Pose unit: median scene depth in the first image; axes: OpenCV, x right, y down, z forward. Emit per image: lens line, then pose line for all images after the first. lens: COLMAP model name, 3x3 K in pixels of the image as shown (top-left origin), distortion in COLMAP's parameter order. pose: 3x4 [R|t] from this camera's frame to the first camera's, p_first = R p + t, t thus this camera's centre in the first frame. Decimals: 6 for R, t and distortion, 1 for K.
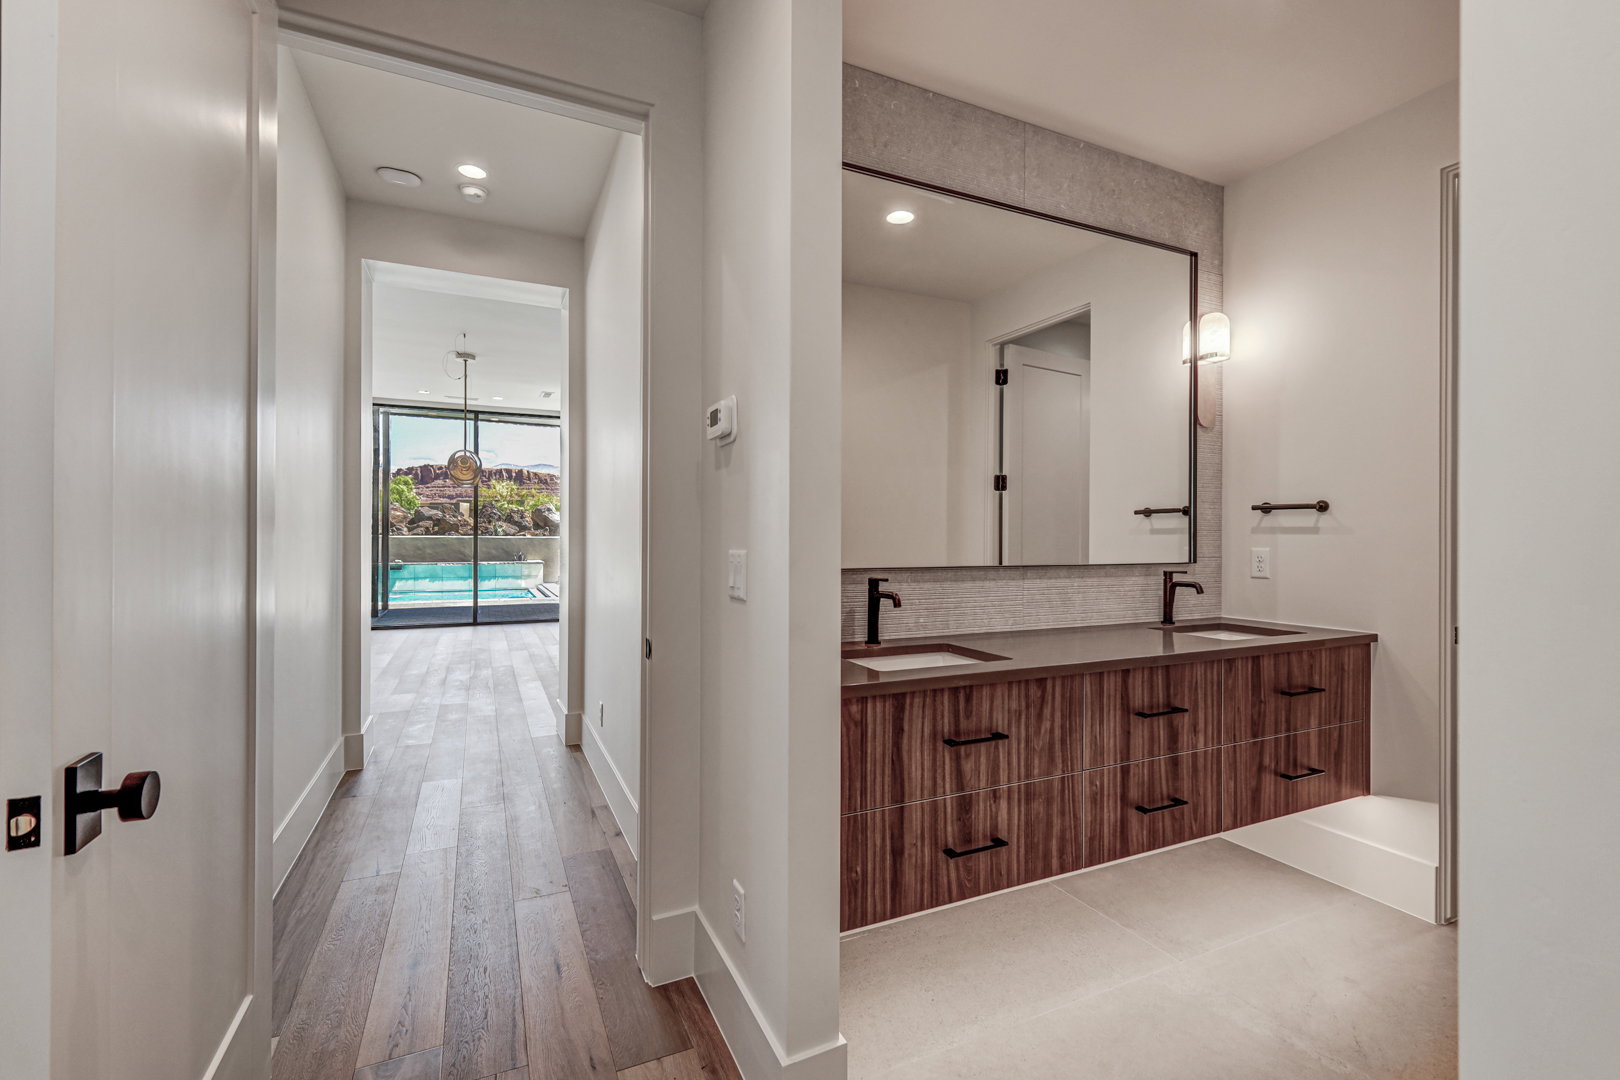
lens RADIAL K [[660.3, 0, 810.0], [0, 660.3, 540.0], [0, 0, 1]] dist [0.000974, 0.000293]
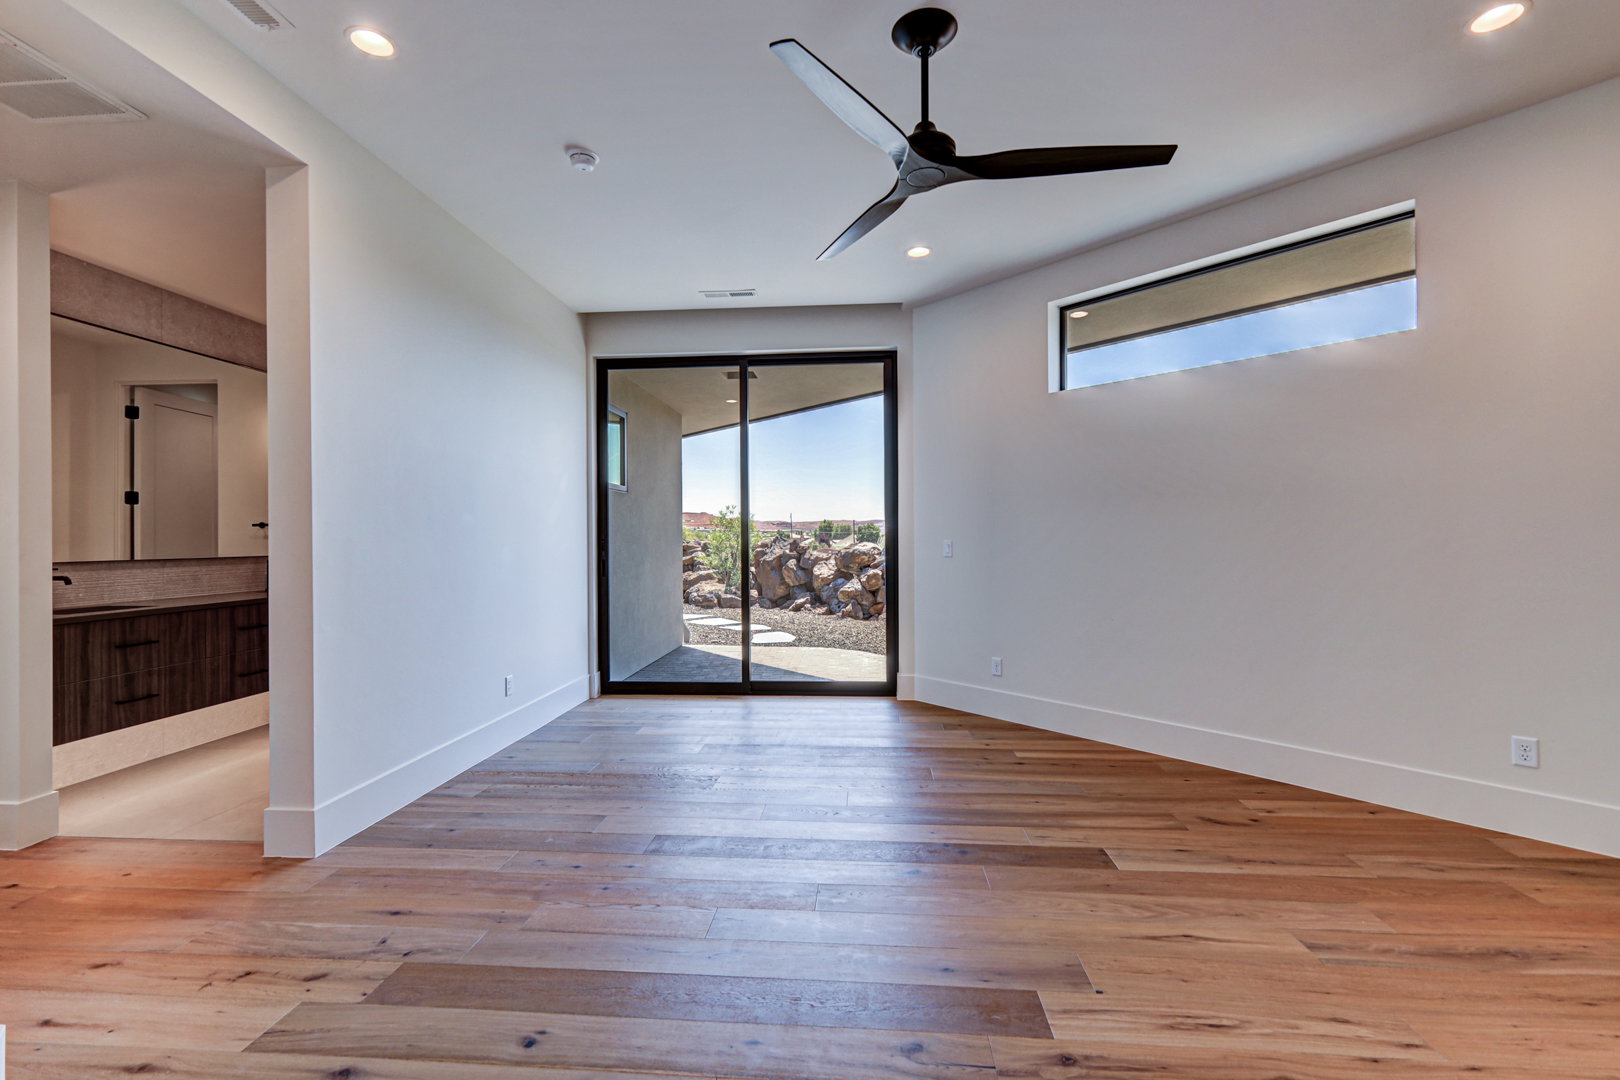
lens RADIAL K [[700.7, 0, 818.0], [0, 700.7, 536.8], [0, 0, 1]] dist [0.006271, 0.000208]
pose [[0.468784, -0.003470, 0.883306, -0.562720], [0.011060, 0.999937, -0.001942, 0.005611], [-0.883244, 0.010680, 0.468793, -1.536301]]
